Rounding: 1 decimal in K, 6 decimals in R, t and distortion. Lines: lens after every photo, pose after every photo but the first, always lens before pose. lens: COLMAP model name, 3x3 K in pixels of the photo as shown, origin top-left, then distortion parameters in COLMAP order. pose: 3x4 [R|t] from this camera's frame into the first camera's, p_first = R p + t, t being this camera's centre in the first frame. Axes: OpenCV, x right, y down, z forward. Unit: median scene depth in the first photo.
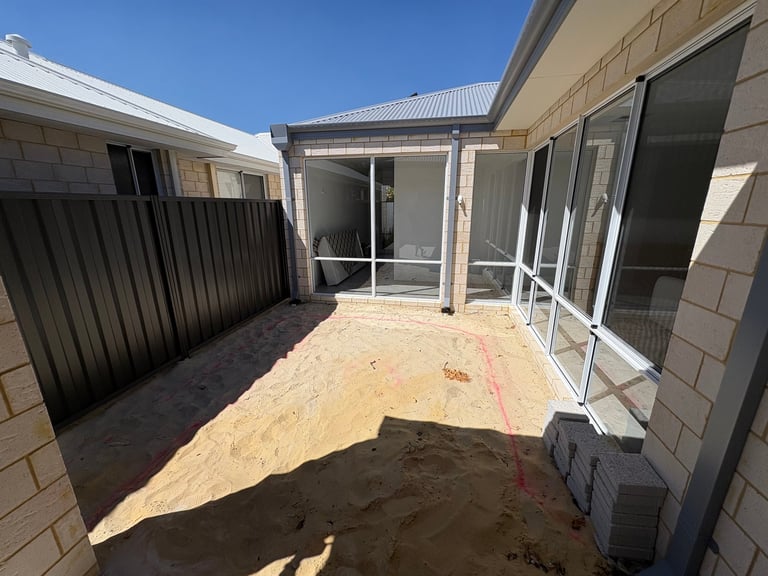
lens RADIAL K [[305.3, 0, 384.0], [0, 305.3, 288.0], [0, 0, 1]] dist [-0.000336, -0.000001]
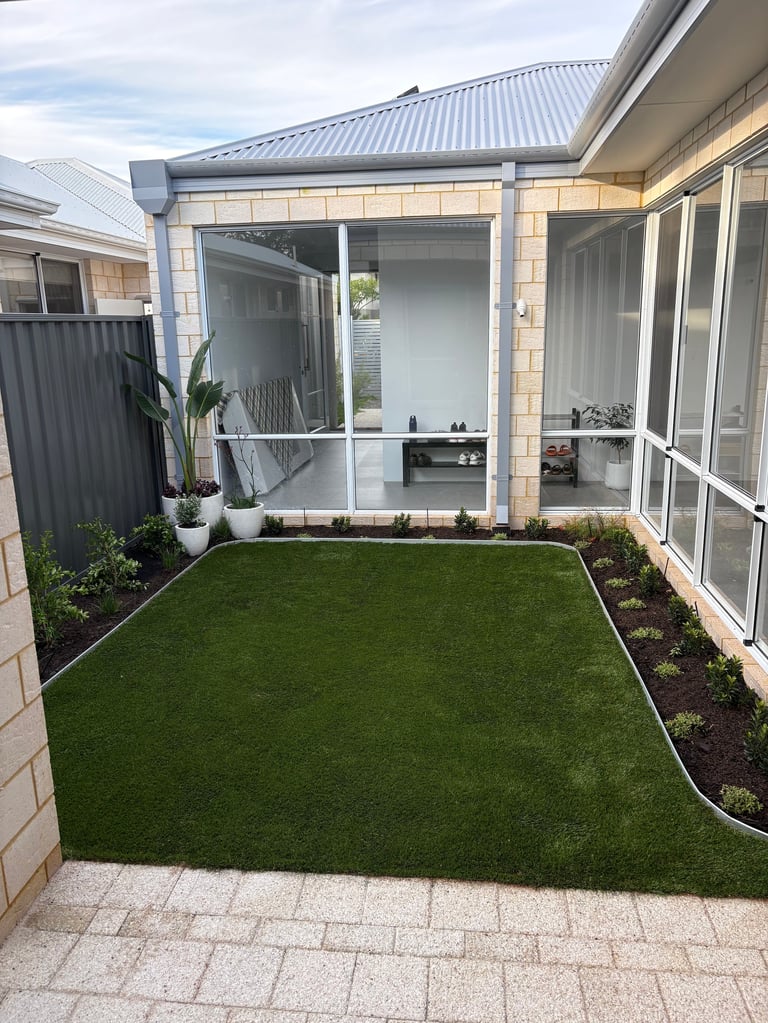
lens RADIAL K [[766.3, 0, 367.5], [0, 766.3, 506.8], [0, 0, 1]] dist [0.077241, -0.075165]
pose [[0.997074, -0.038633, 0.065959, -0.103225], [0.040620, 0.998752, -0.029059, 0.069123], [-0.064754, 0.031654, 0.997399, -0.256492]]
